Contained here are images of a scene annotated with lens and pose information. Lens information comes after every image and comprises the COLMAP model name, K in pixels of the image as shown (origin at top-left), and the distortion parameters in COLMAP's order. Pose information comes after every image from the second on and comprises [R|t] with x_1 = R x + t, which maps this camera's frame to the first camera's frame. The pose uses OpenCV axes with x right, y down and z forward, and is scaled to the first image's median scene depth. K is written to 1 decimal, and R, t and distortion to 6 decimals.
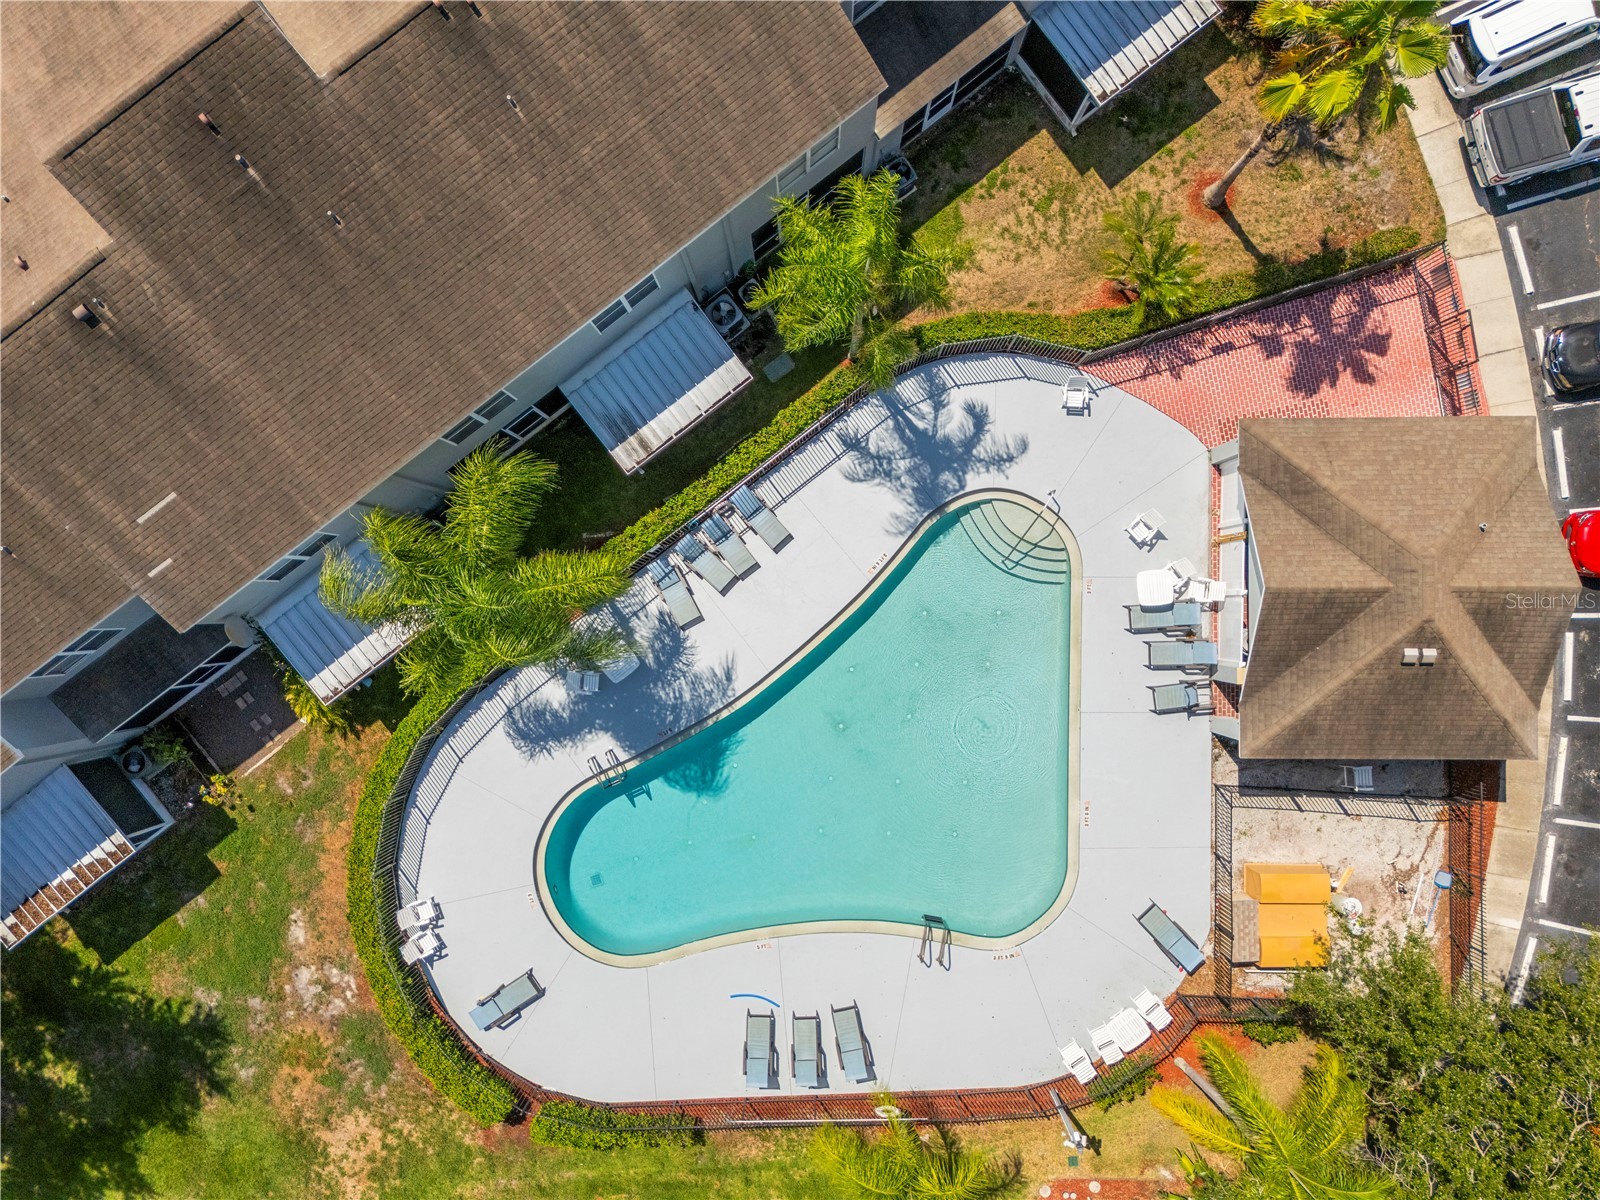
lens RADIAL K [[1171.9, 0, 799.9], [0, 1171.9, 603.0], [0, 0, 1]] dist [0.086893, -0.096897]
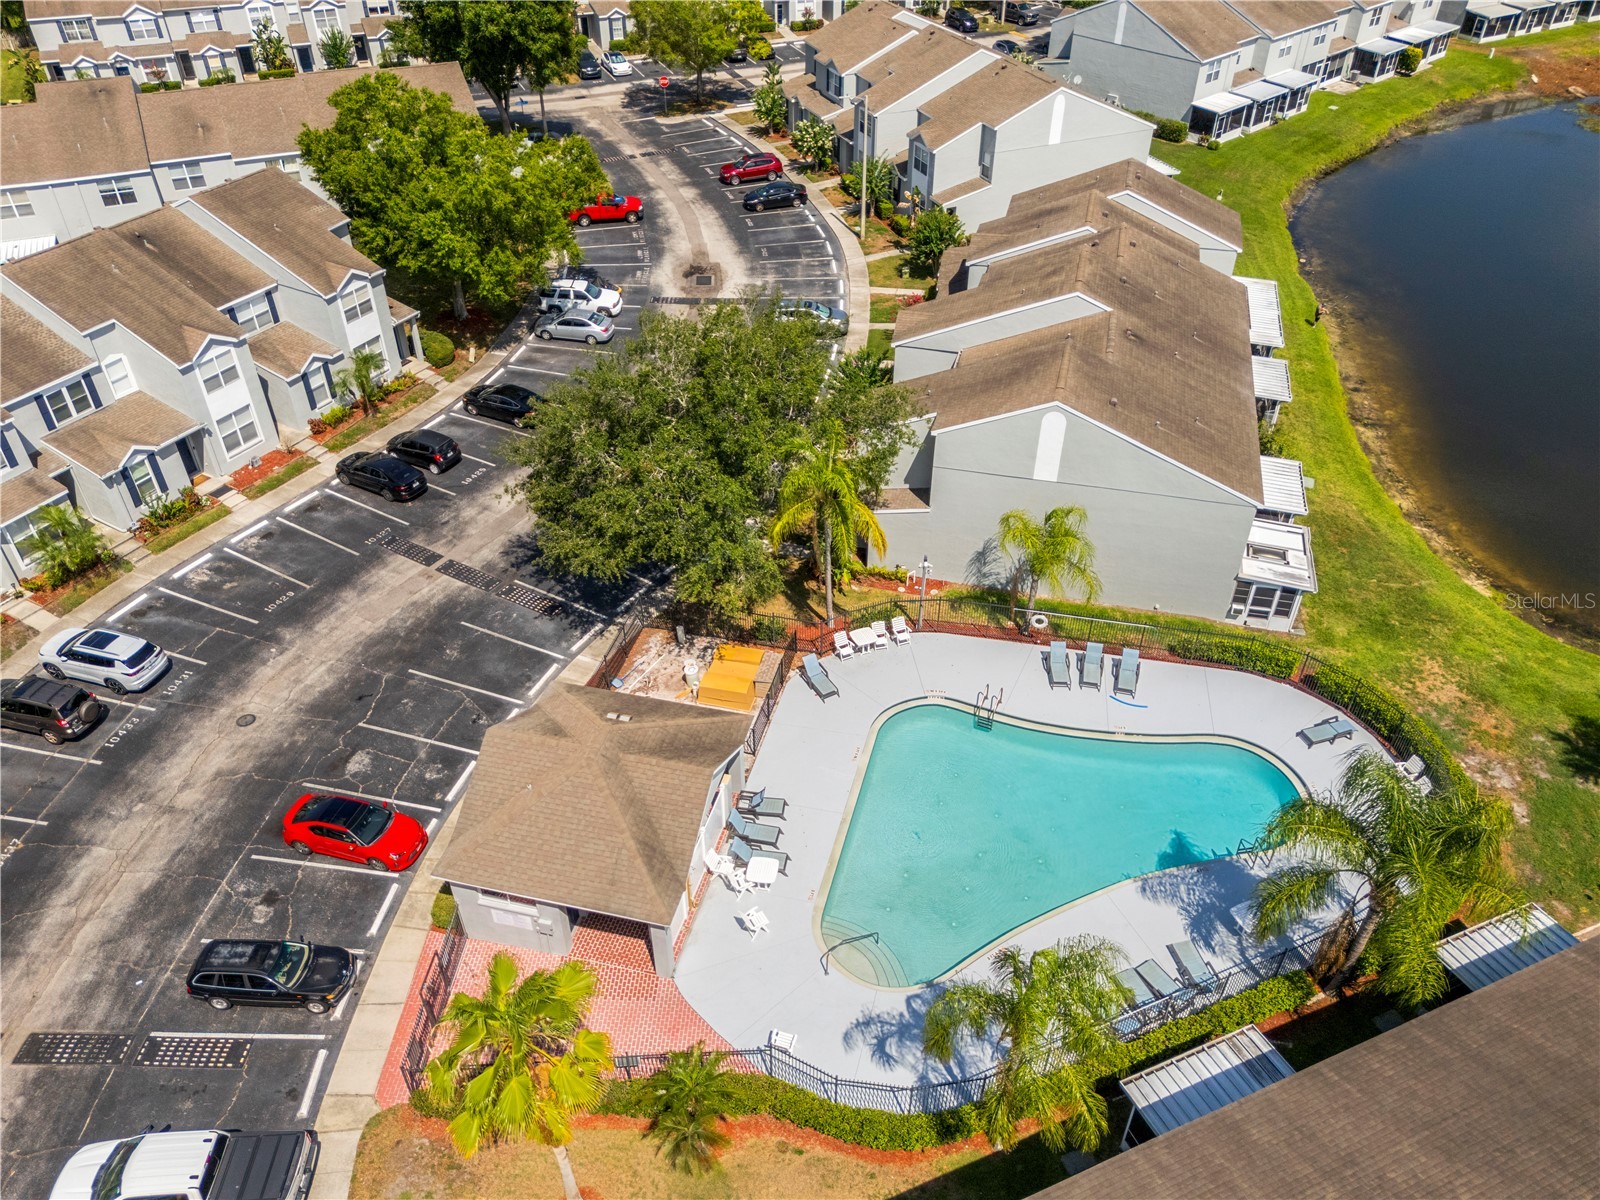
lens RADIAL K [[1171.9, 0, 799.9], [0, 1171.9, 603.0], [0, 0, 1]] dist [0.086893, -0.096897]
pose [[-0.968974, -0.139247, 0.204207, 0.064285], [0.246553, -0.602645, 0.758967, -0.699191], [0.017381, 0.785766, 0.618279, 0.080586]]
